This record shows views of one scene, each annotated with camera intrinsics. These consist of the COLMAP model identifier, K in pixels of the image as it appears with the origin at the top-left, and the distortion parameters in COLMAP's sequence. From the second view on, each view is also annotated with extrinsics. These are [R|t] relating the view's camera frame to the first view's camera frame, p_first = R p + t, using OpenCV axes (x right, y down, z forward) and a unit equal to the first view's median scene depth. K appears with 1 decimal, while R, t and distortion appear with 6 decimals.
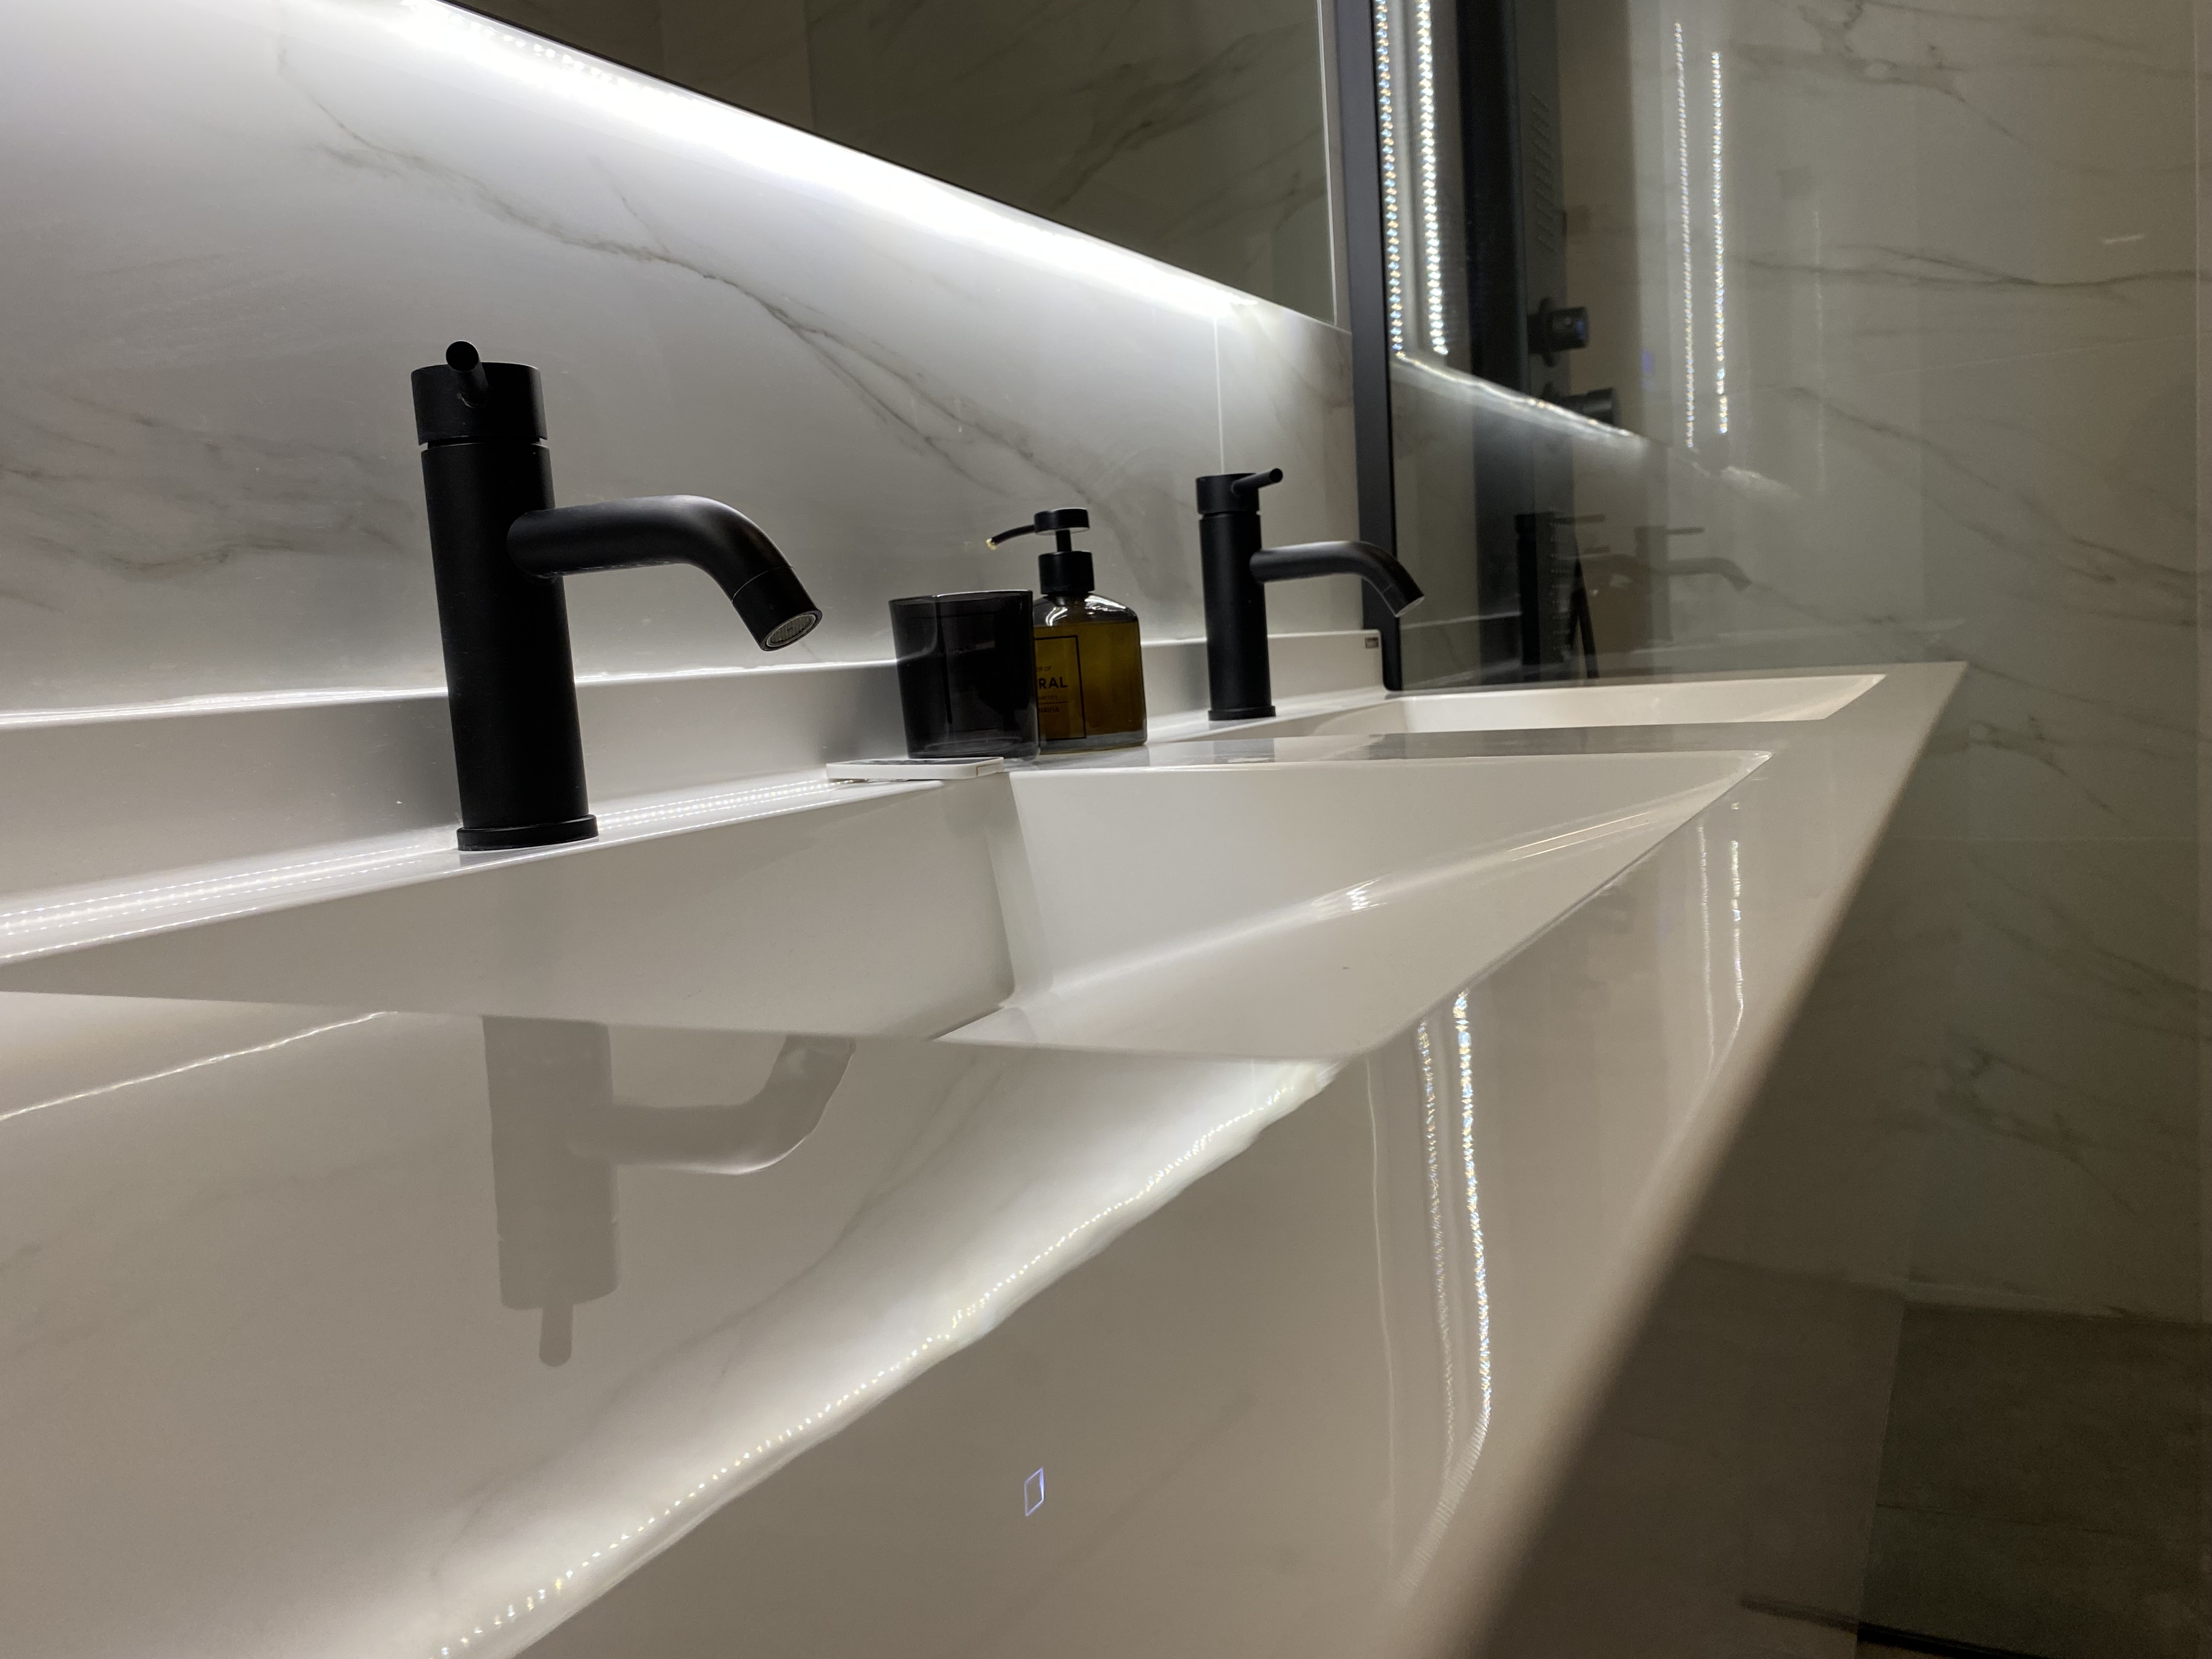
lens RADIAL K [[1683.9, 0, 1112.2], [0, 1683.9, 830.4], [0, 0, 1]] dist [0.037108, -0.046402]
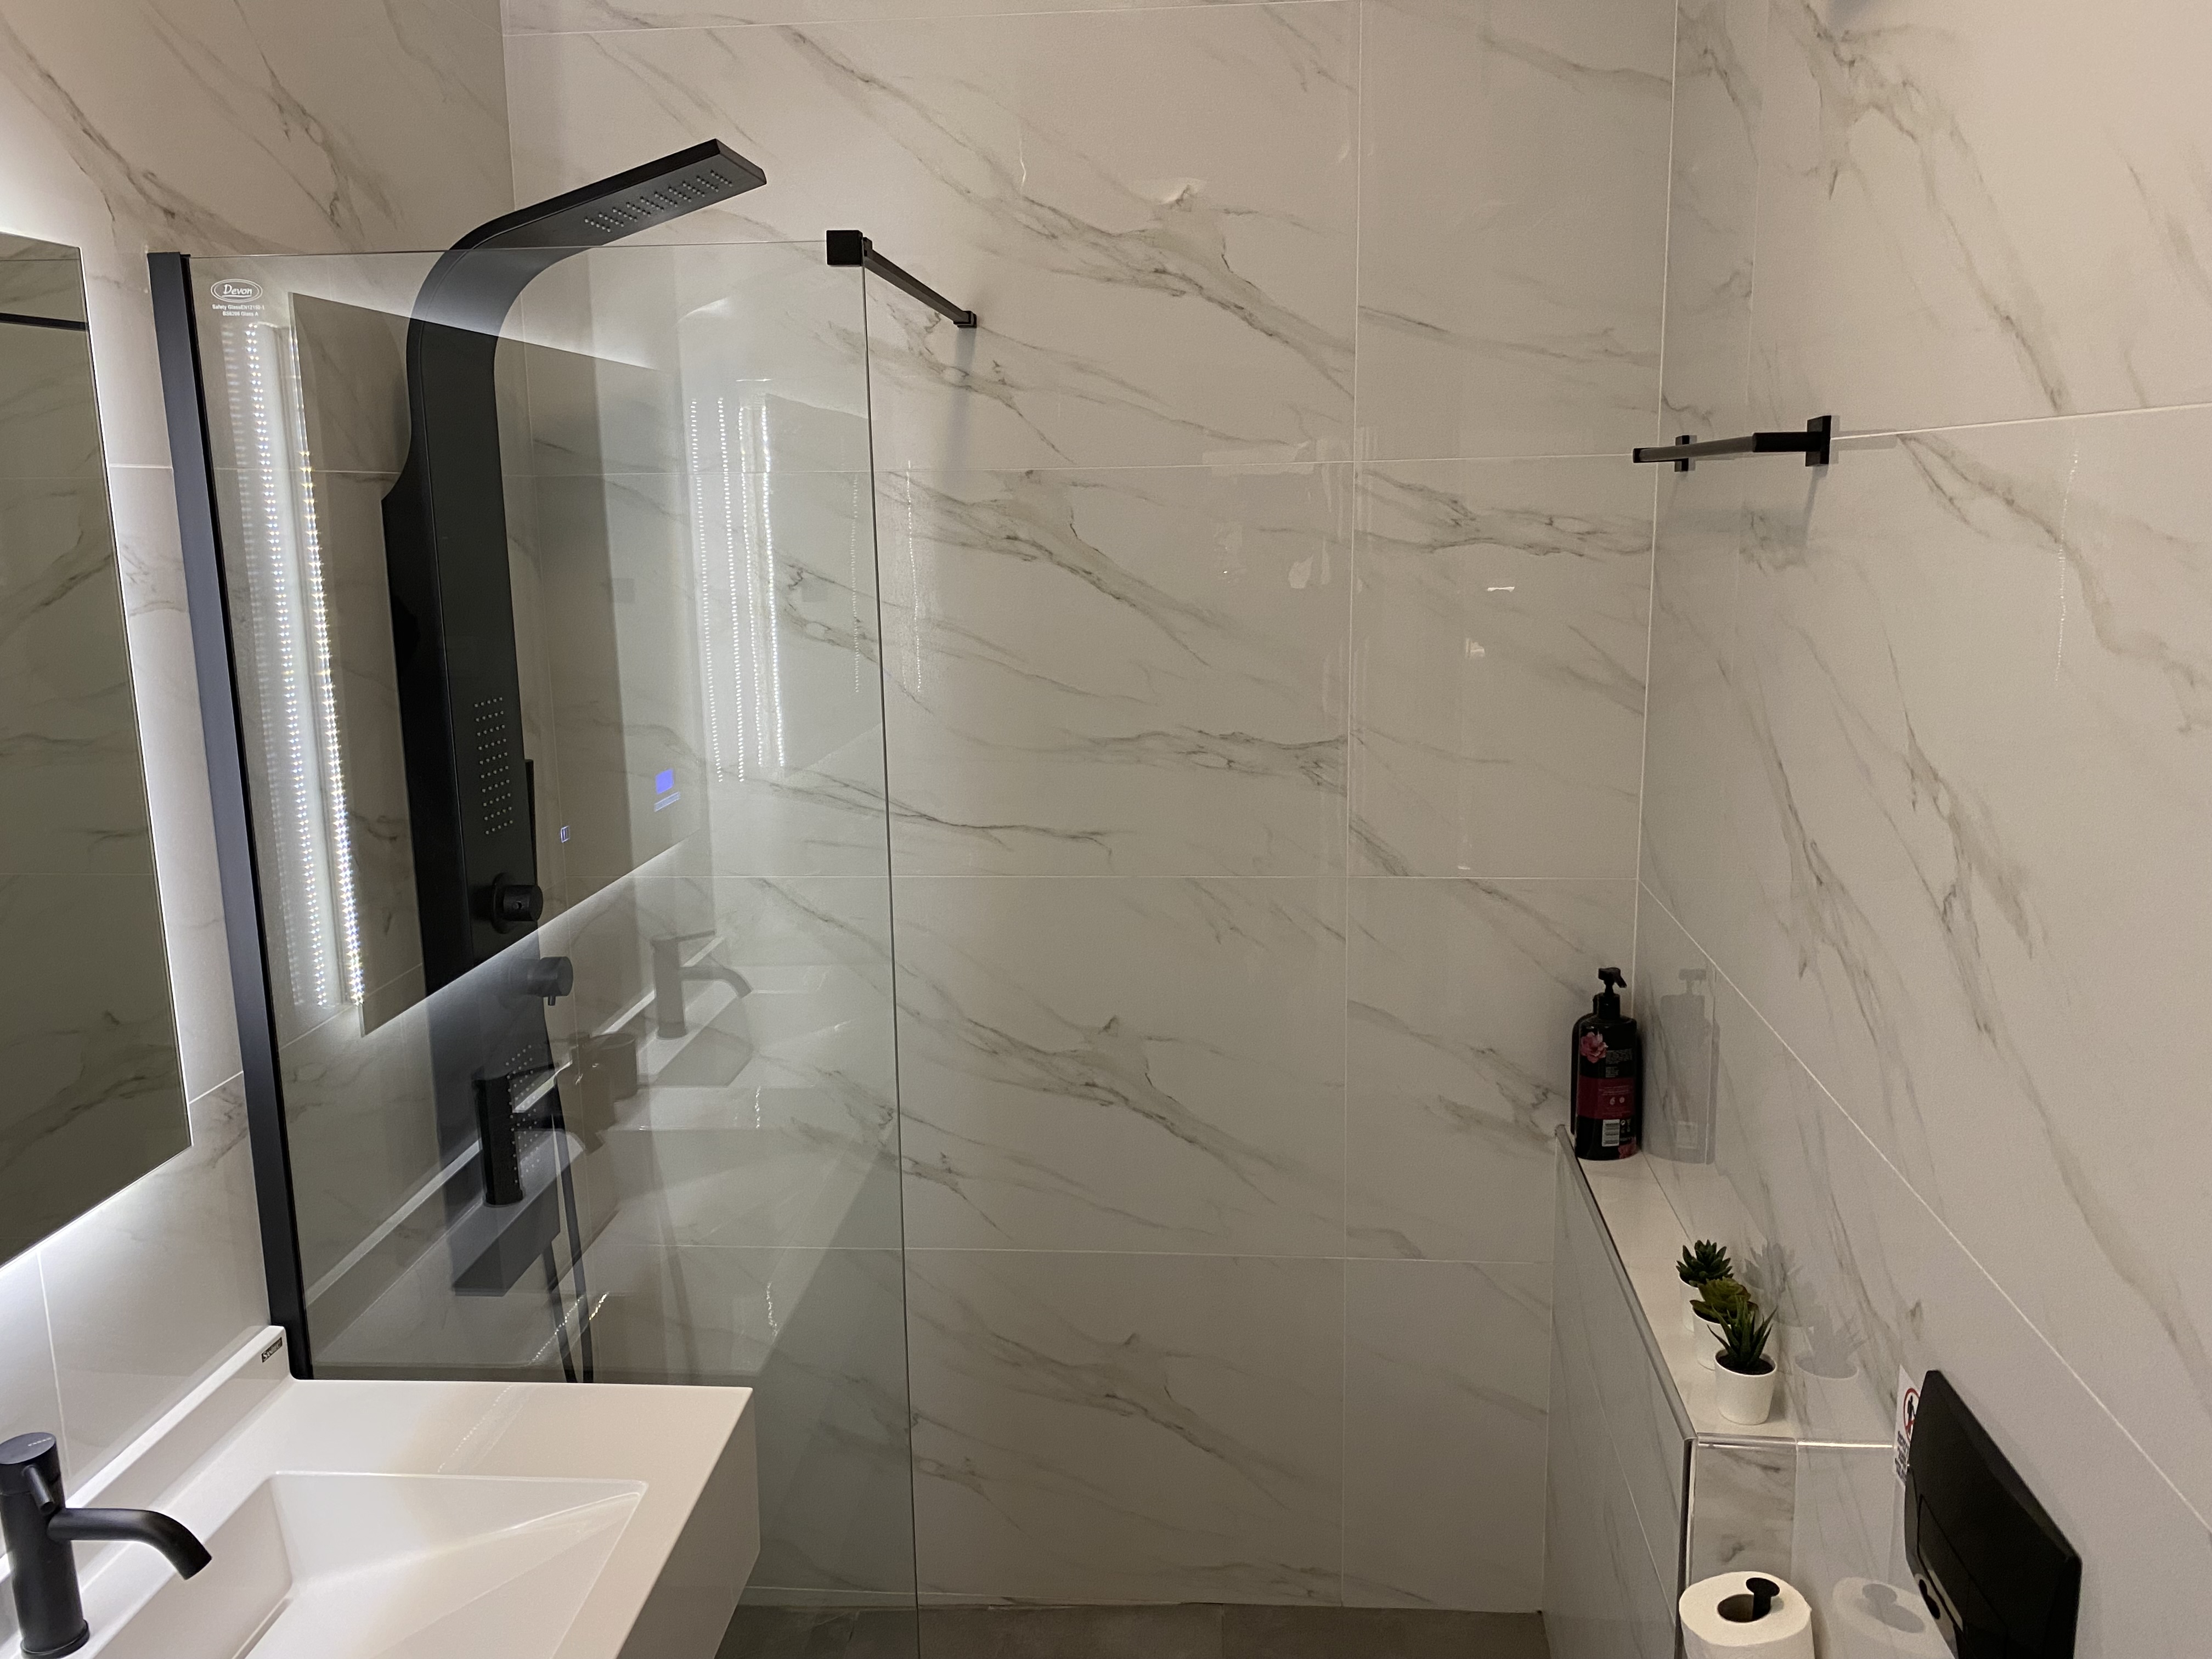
lens RADIAL K [[1683.9, 0, 1094.9], [0, 1683.9, 827.3], [0, 0, 1]] dist [0.037108, -0.046402]
pose [[0.913769, -0.023116, 0.405576, 0.179468], [-0.005542, 0.997577, 0.069343, -0.468067], [-0.406196, -0.065611, 0.911427, -0.181506]]
